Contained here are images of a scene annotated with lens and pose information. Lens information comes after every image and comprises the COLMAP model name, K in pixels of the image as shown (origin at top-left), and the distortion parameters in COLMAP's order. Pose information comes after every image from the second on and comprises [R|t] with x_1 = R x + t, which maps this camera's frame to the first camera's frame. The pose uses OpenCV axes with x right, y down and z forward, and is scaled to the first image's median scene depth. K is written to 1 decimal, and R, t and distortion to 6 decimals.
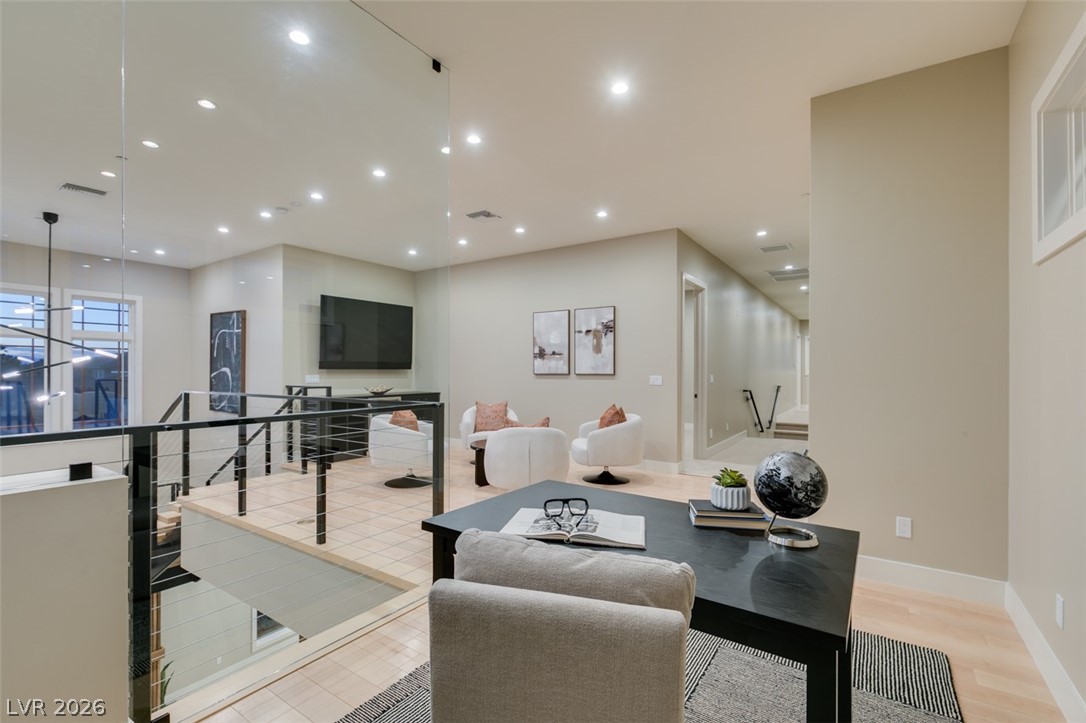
lens RADIAL K [[490.7, 0, 548.0], [0, 490.7, 367.5], [0, 0, 1]] dist [0.002551, -0.001090]
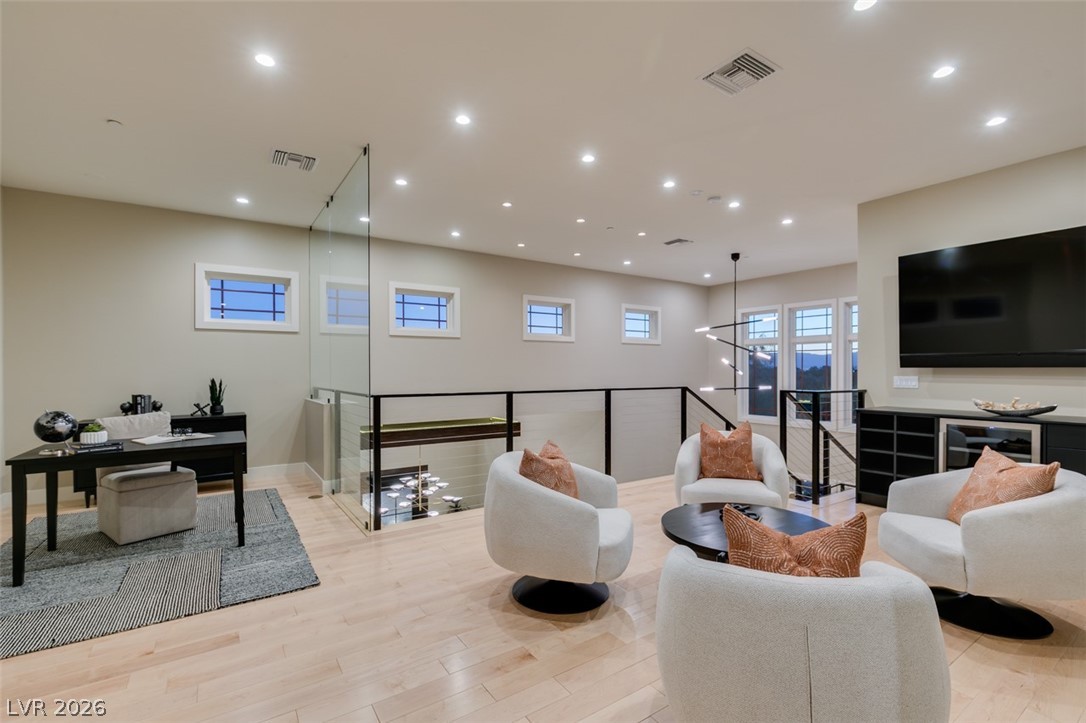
lens RADIAL K [[490.7, 0, 538.0], [0, 490.7, 368.3], [0, 0, 1]] dist [0.002551, -0.001090]
pose [[-0.390414, -0.001050, -0.920639, 0.432847], [0.008634, 0.999951, -0.004802, 0.003697], [0.920599, -0.009823, -0.390386, 1.010138]]
